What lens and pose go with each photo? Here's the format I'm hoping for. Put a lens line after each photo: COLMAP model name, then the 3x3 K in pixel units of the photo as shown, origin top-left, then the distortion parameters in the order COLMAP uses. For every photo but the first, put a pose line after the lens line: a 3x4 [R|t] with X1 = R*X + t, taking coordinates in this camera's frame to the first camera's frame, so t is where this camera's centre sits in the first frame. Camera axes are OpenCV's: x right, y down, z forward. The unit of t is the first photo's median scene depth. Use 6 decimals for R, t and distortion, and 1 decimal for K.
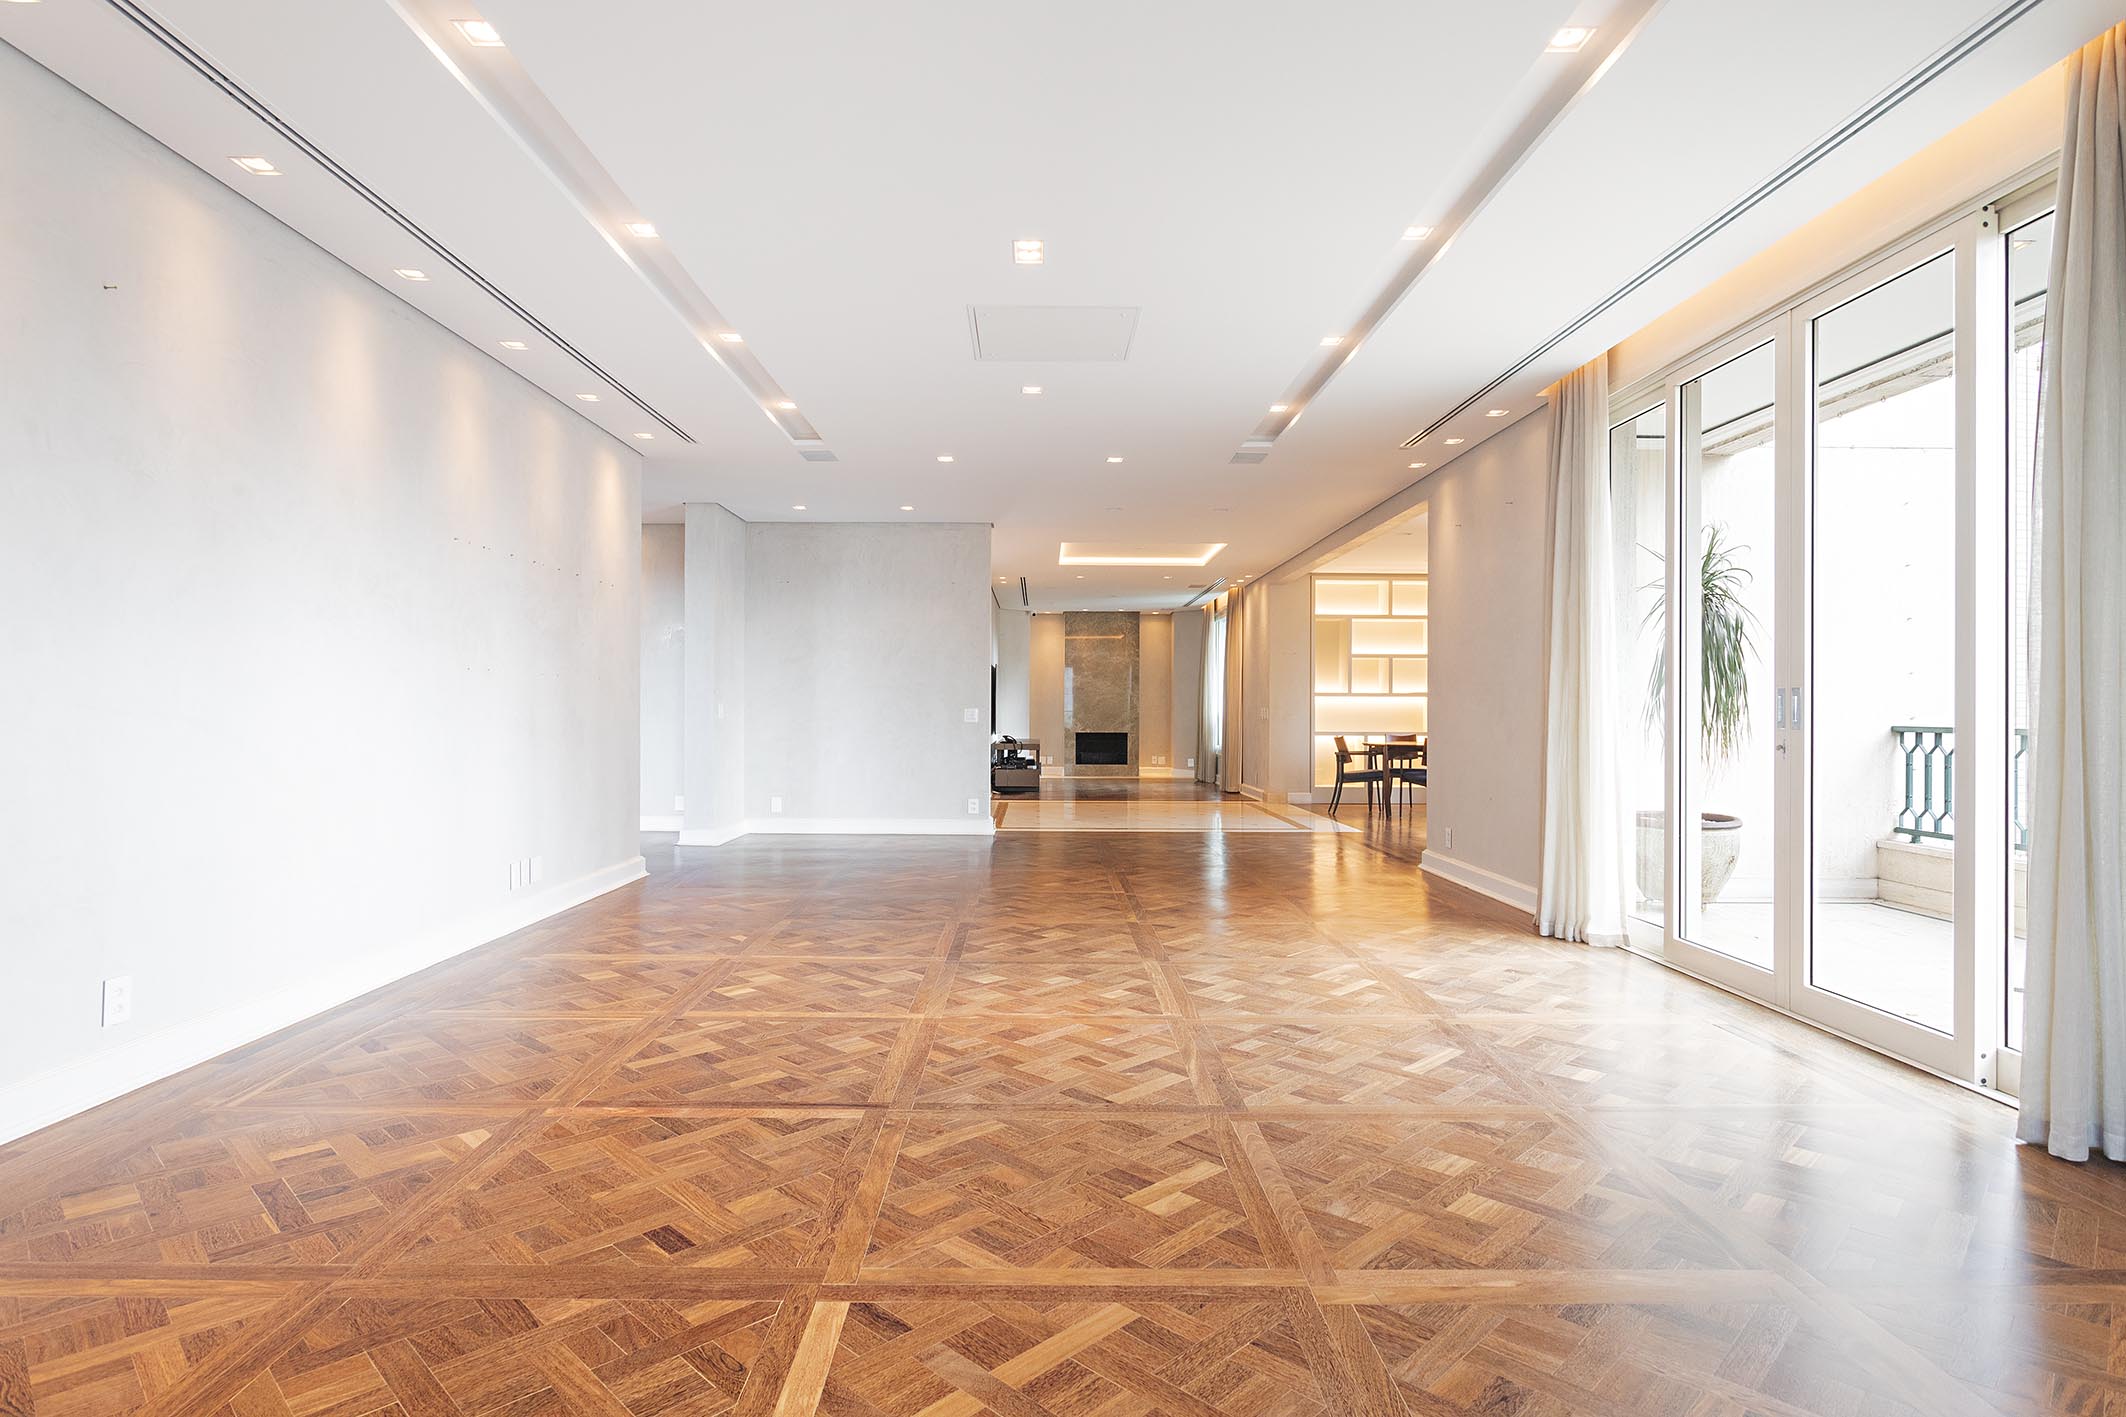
lens RADIAL K [[1061.0, 0, 1063.0], [0, 1061.0, 708.5], [0, 0, 1]] dist [-0.001947, 0.000716]
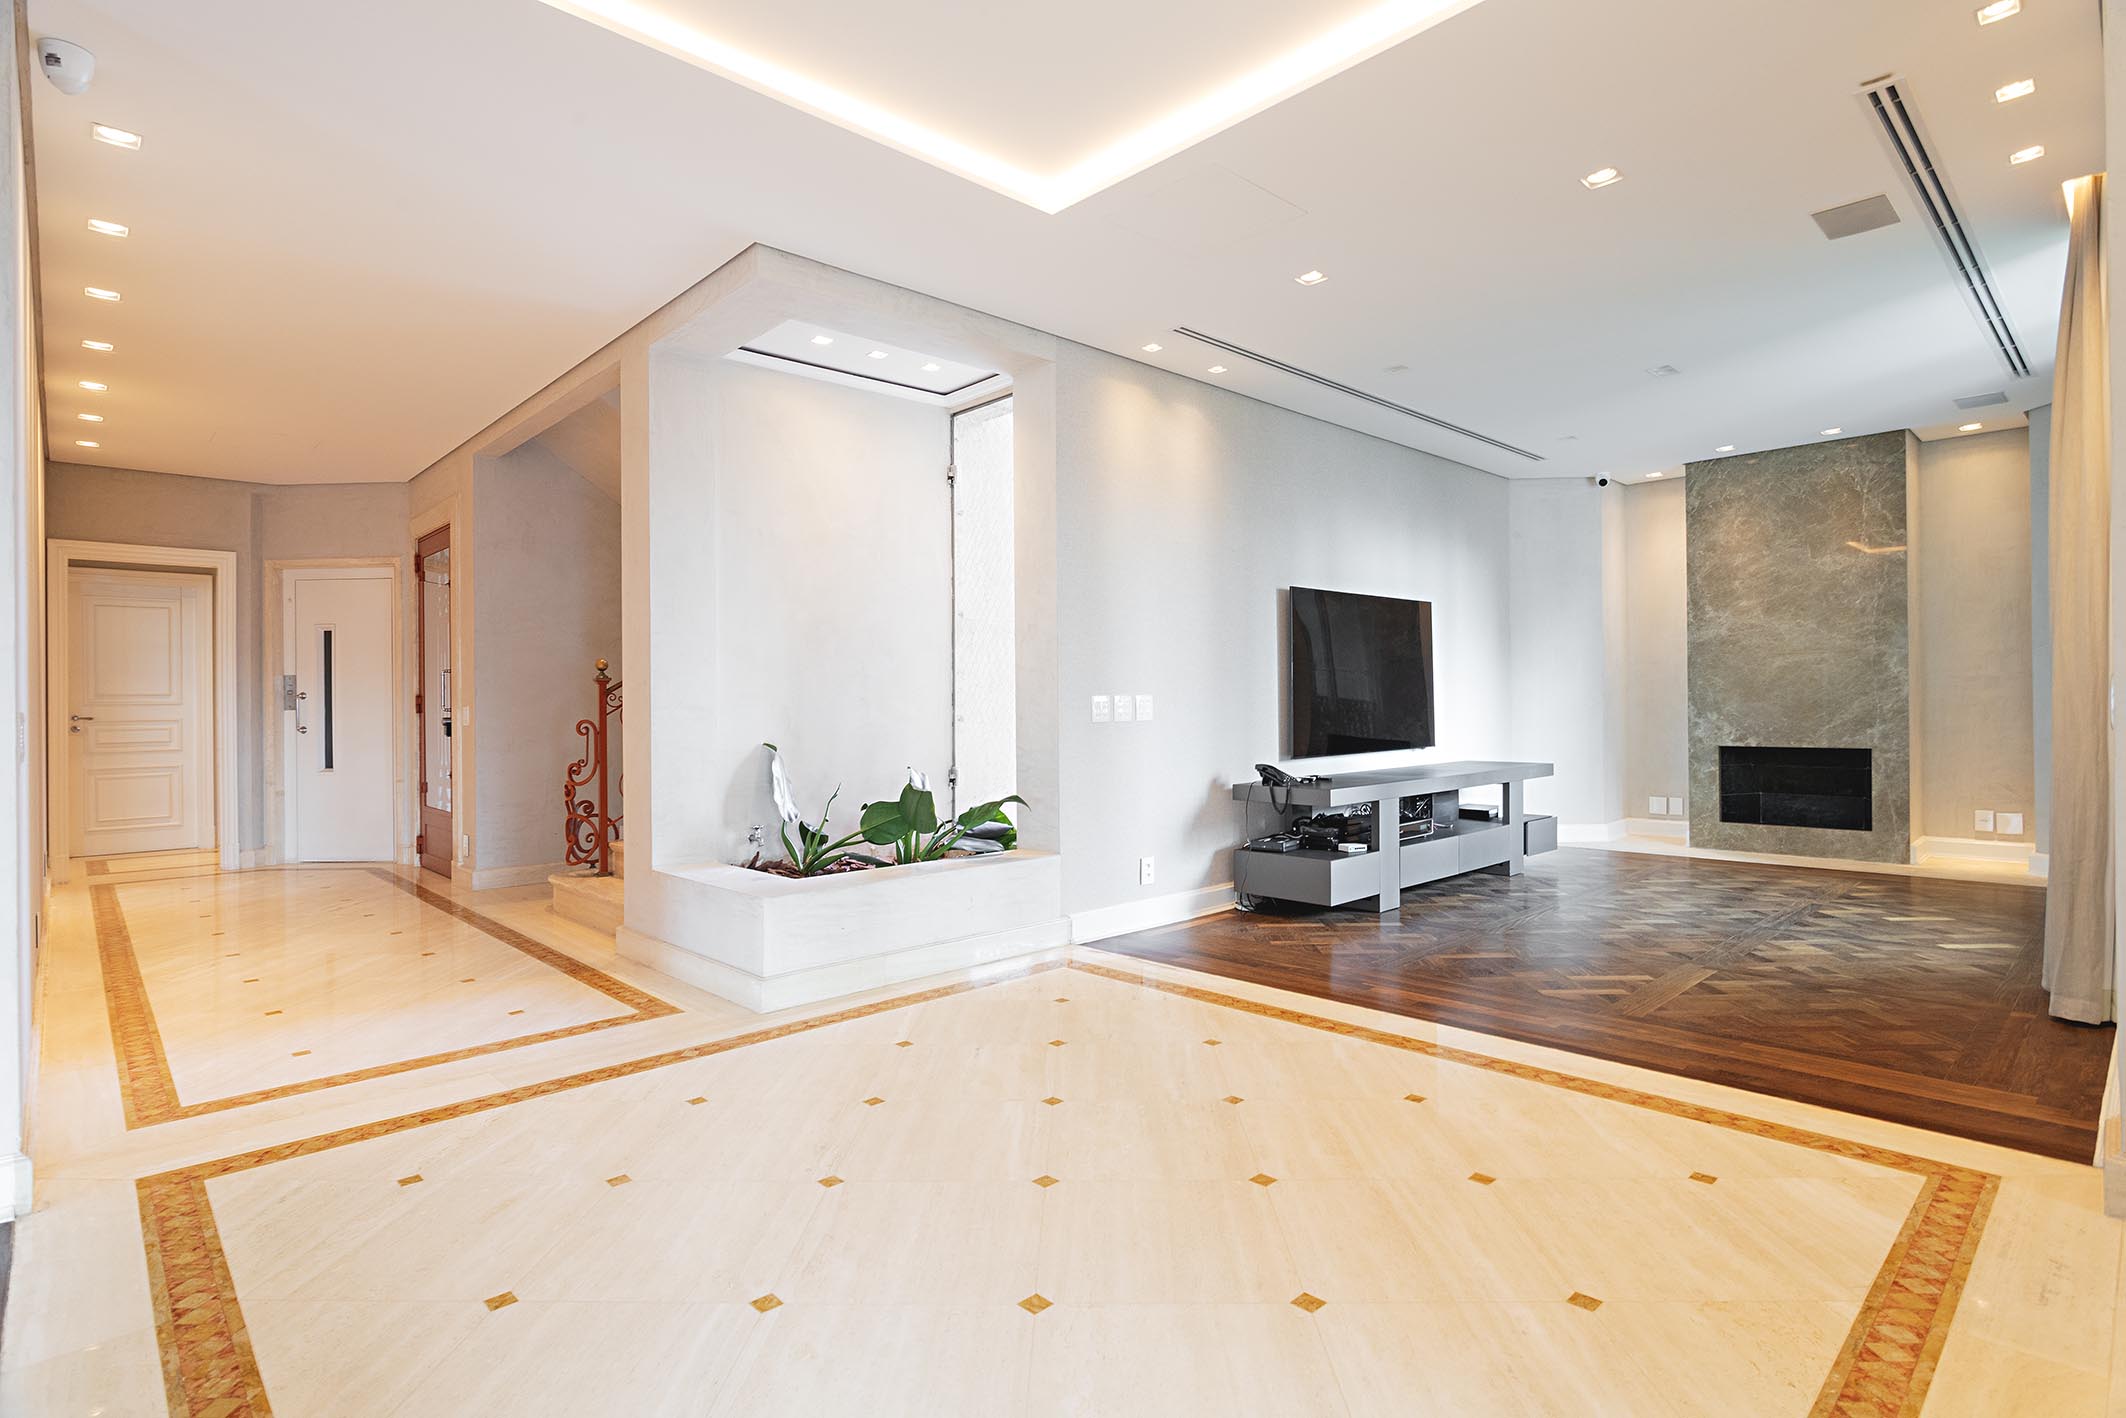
lens RADIAL K [[1061.0, 0, 1063.0], [0, 1061.0, 709.0], [0, 0, 1]] dist [-0.001947, 0.000716]
pose [[0.671236, -0.009029, -0.741189, 0.151261], [0.011544, 0.999932, -0.001726, 0.005260], [0.741154, -0.007398, 0.671294, 0.515937]]
